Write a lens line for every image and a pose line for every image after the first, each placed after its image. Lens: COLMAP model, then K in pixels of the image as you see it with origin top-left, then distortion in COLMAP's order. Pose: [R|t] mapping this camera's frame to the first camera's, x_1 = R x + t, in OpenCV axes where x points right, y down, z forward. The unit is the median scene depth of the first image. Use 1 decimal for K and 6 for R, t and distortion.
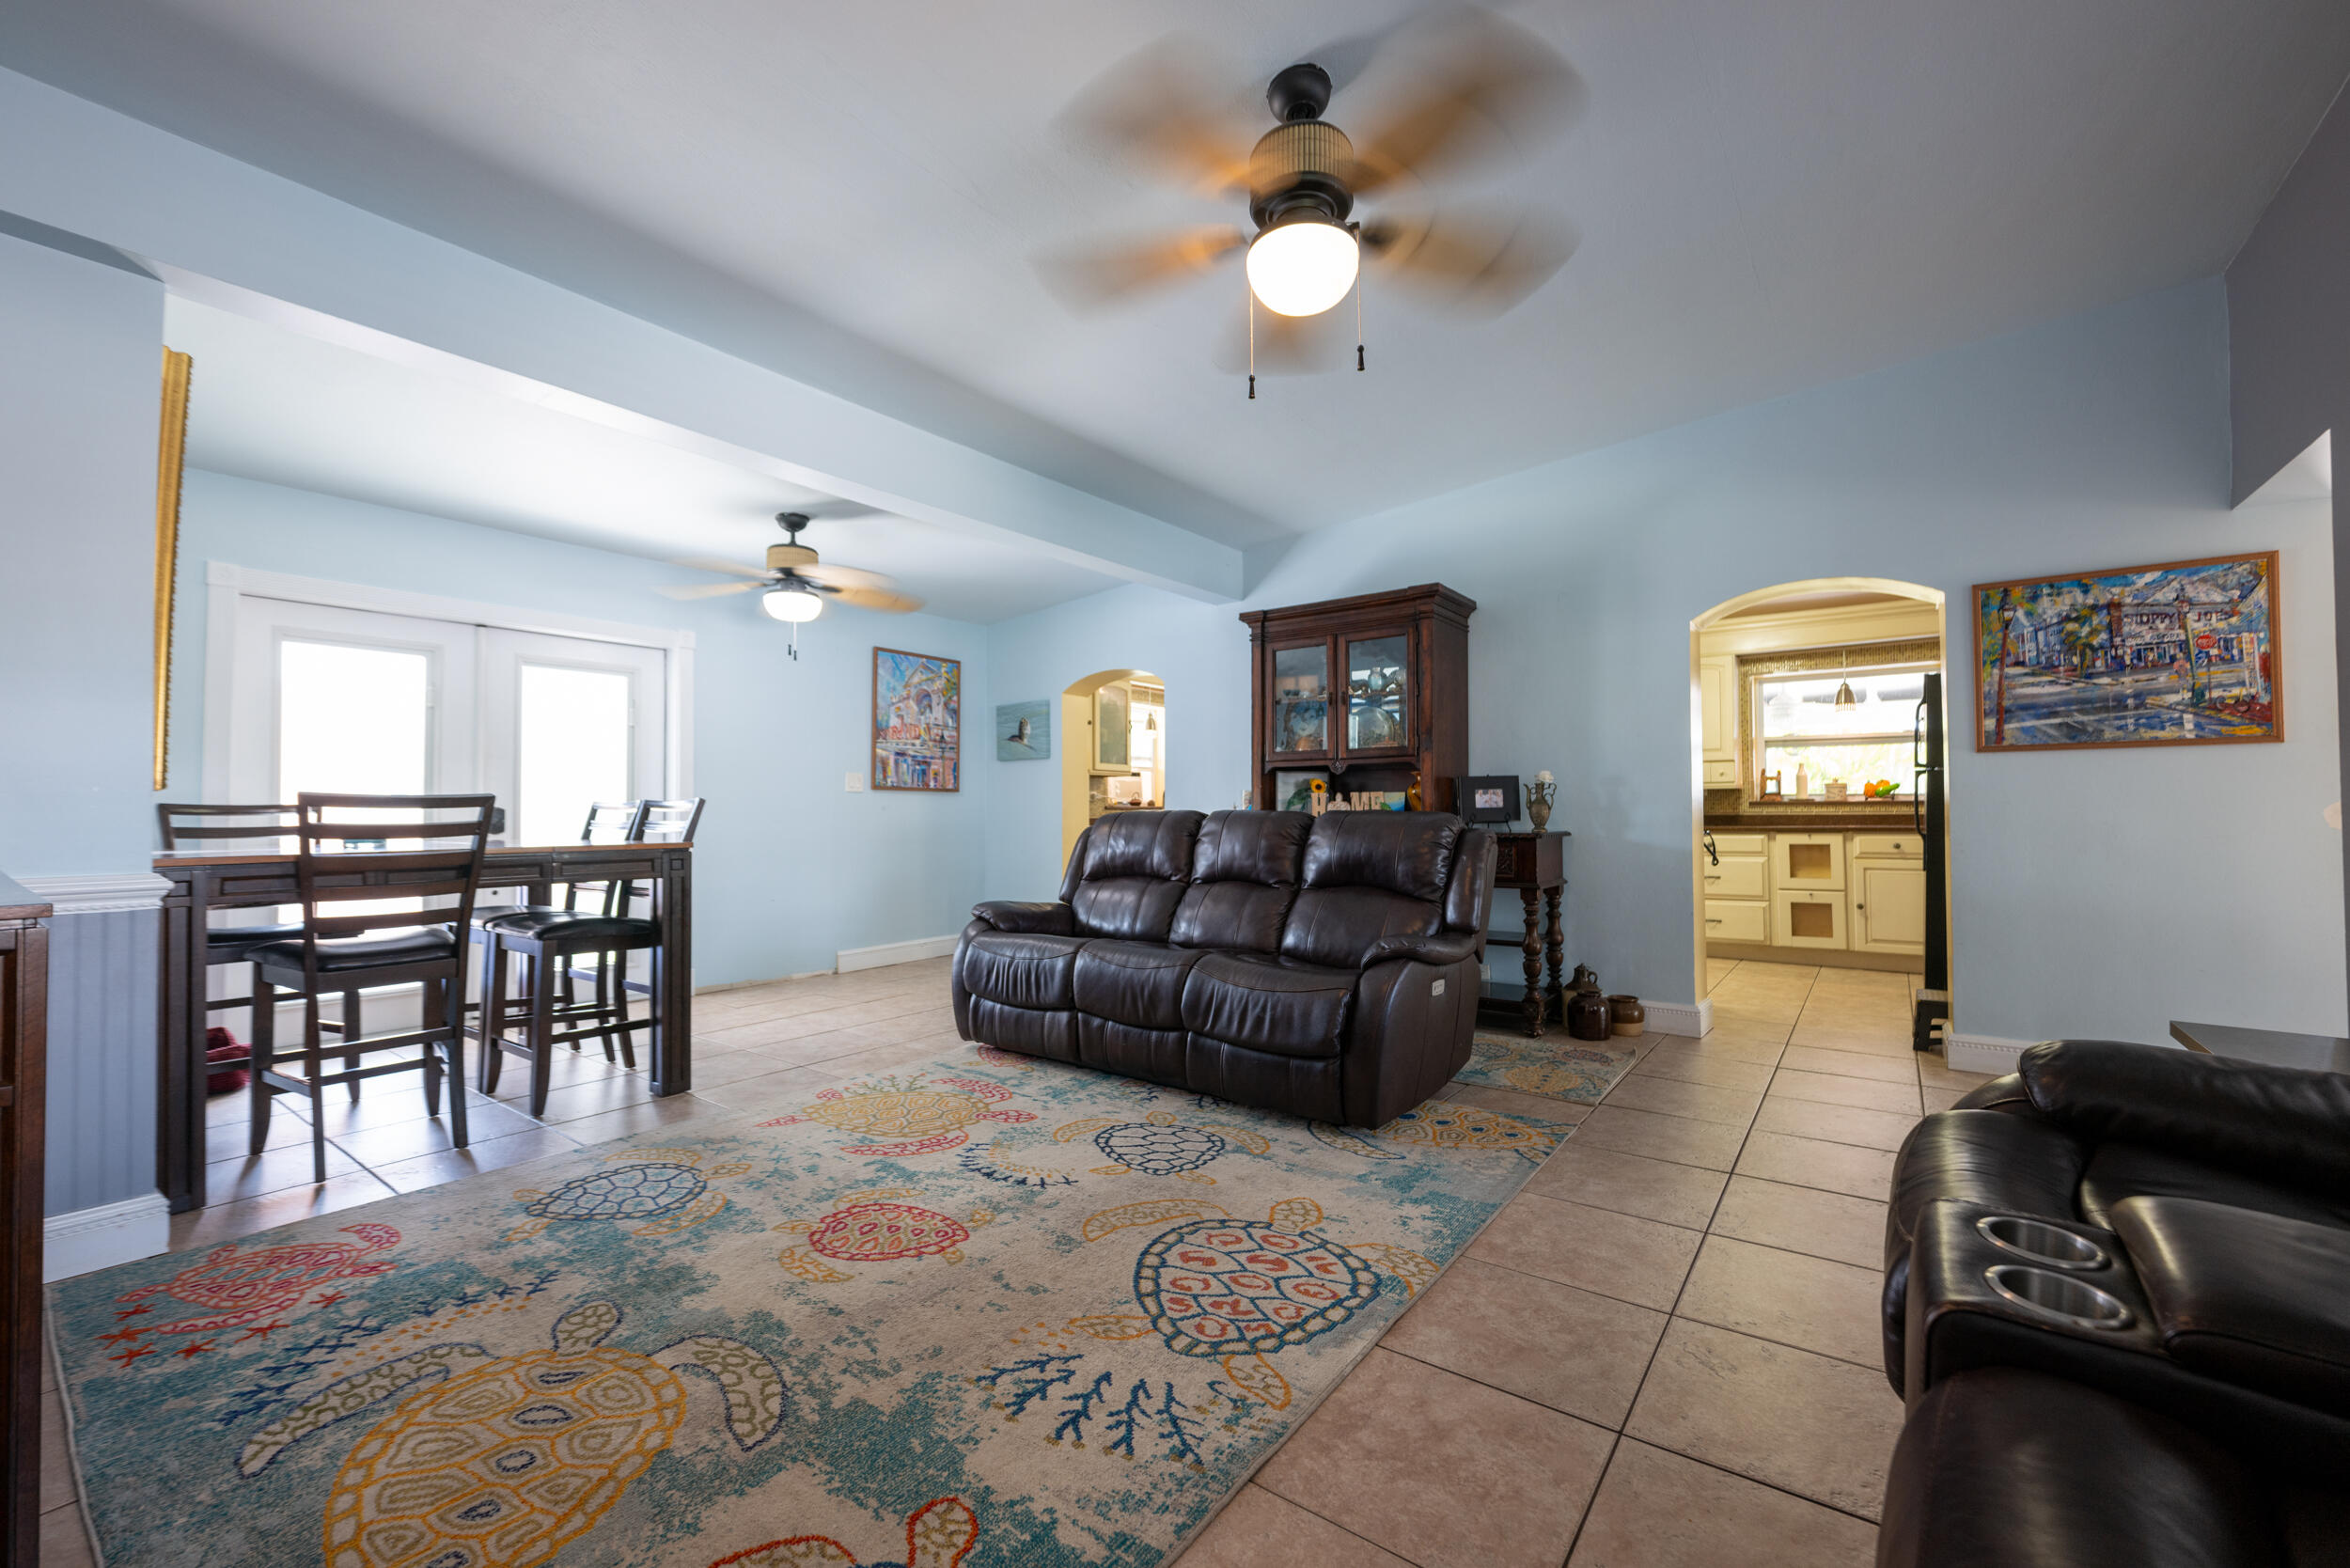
lens RADIAL K [[939.0, 0, 1189.3], [0, 939.0, 794.3], [0, 0, 1]] dist [0.000490, -0.000106]
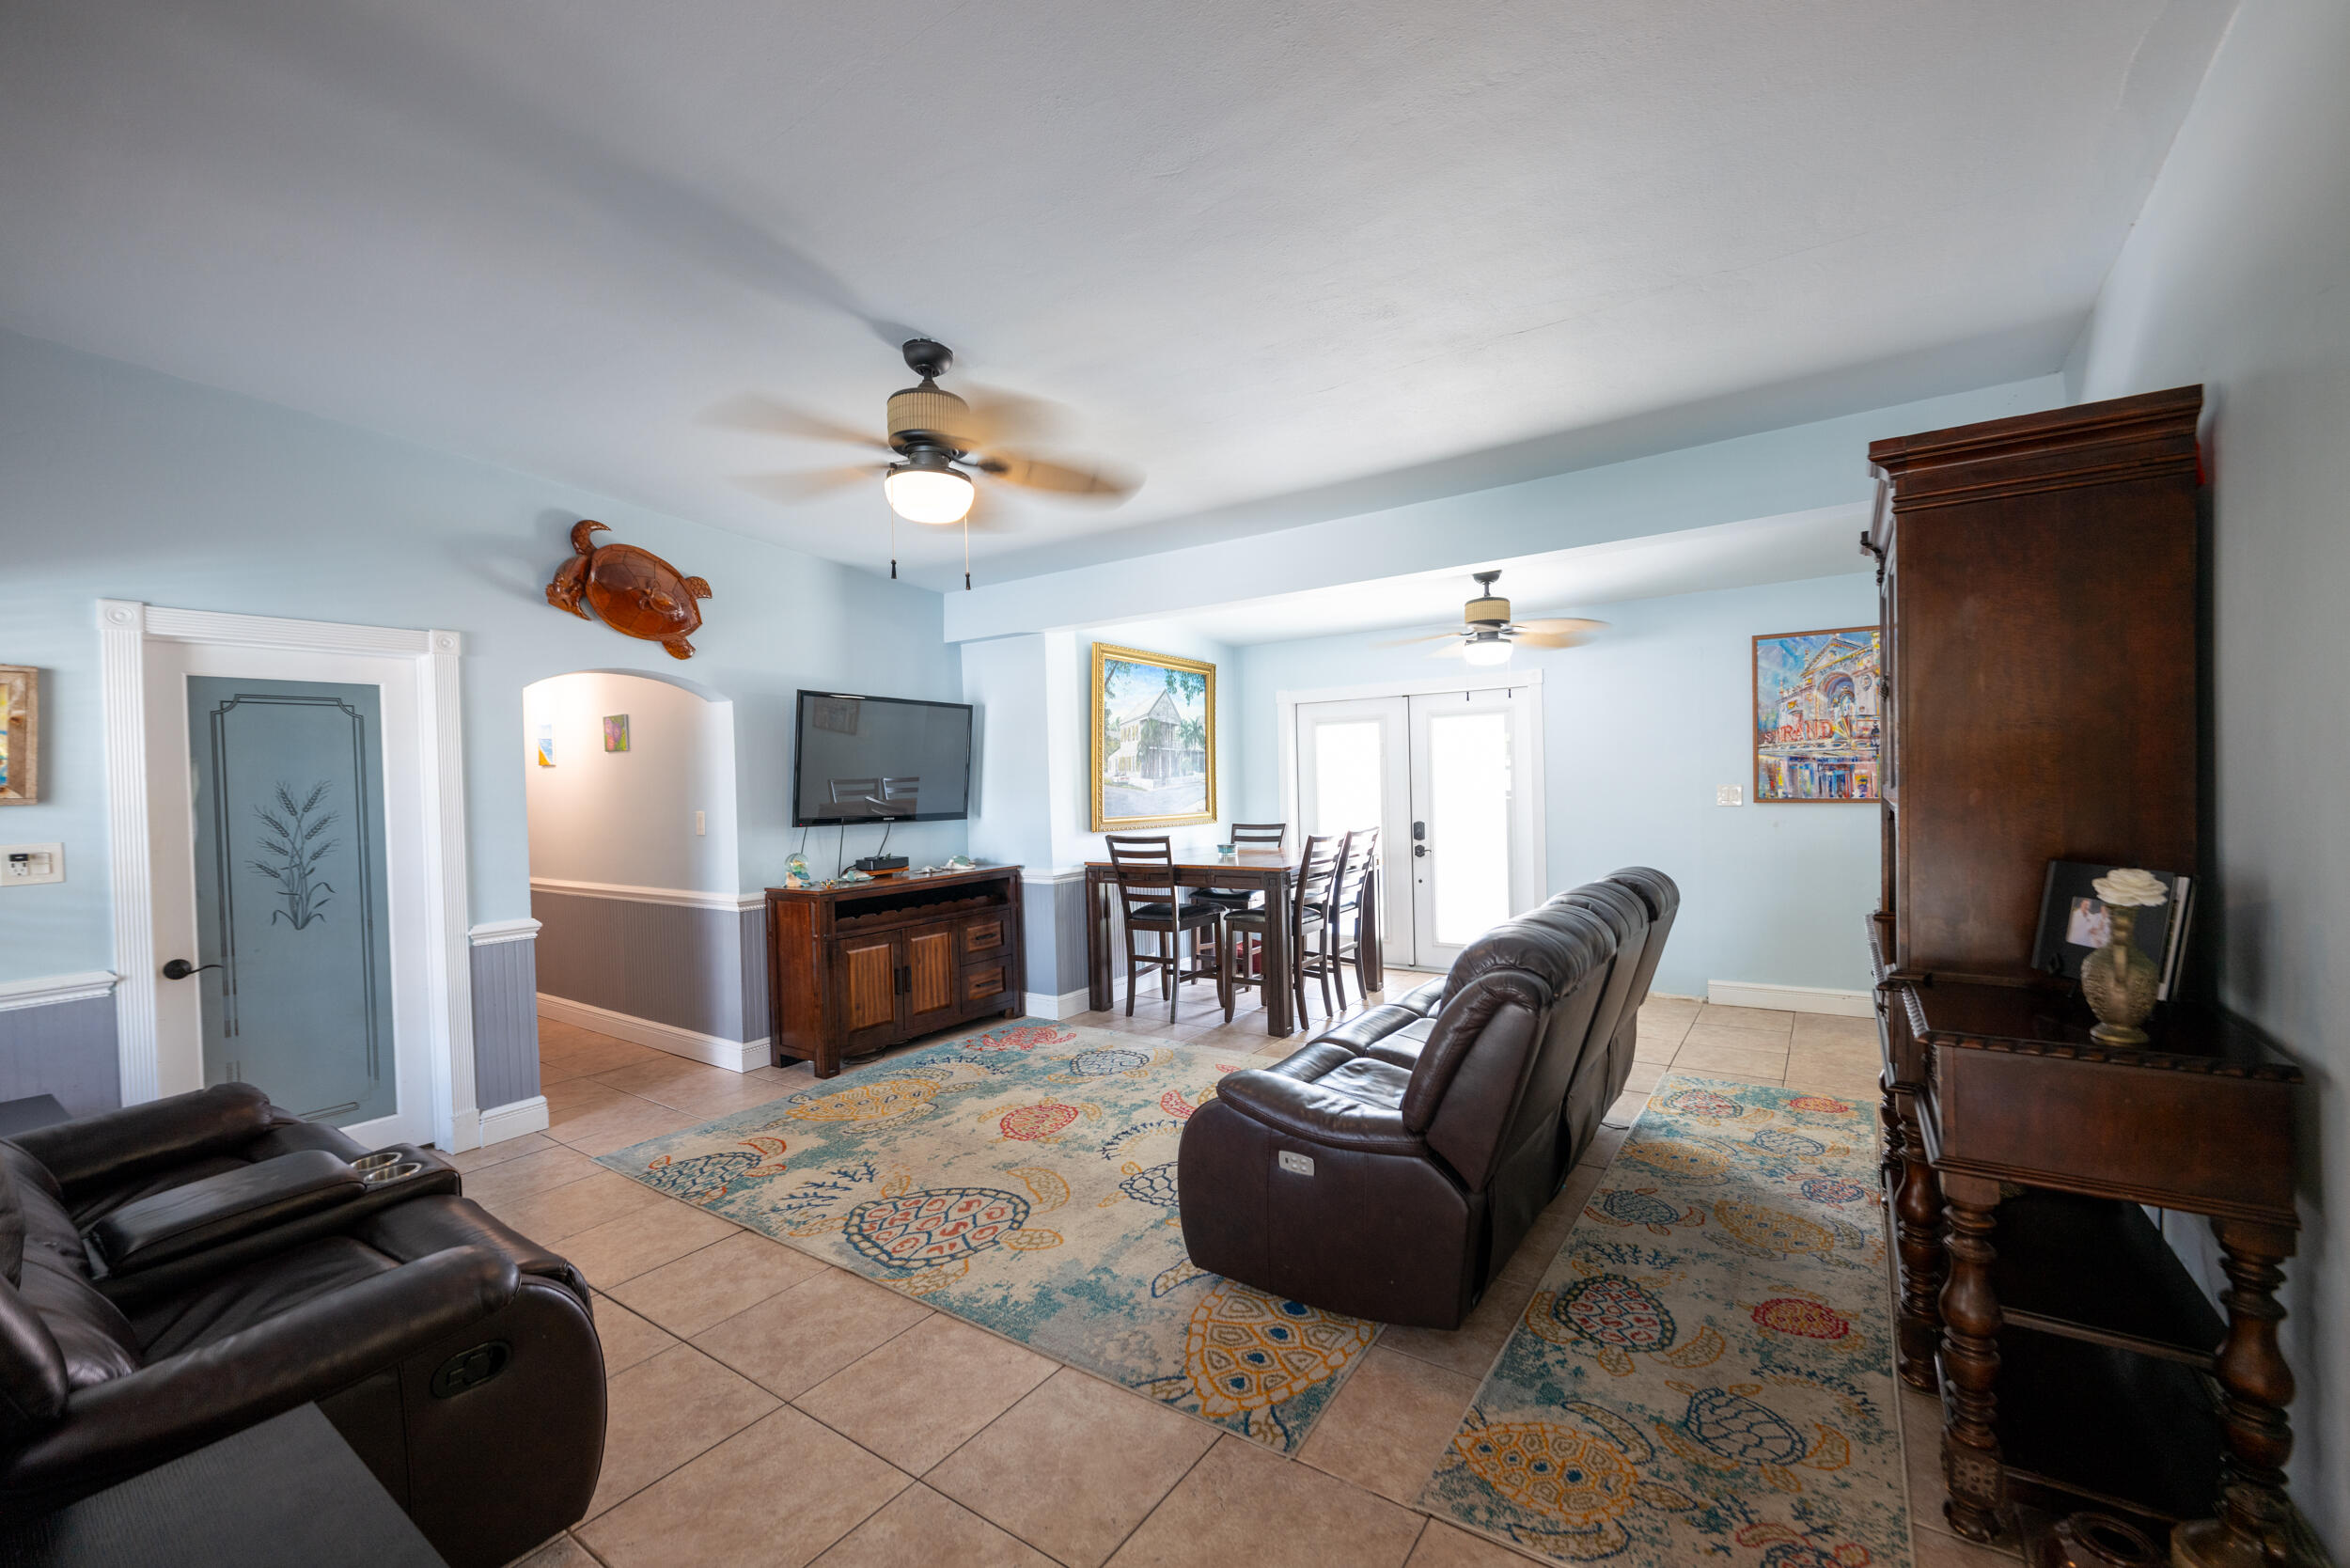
lens RADIAL K [[941.8, 0, 1195.3], [0, 941.8, 795.1], [0, 0, 1]] dist [-0.001398, 0.000103]
pose [[0.045988, 0.019497, -0.998752, 1.216787], [0.044687, 0.998768, 0.021555, -0.130143], [0.997942, -0.045622, 0.045061, 1.086216]]
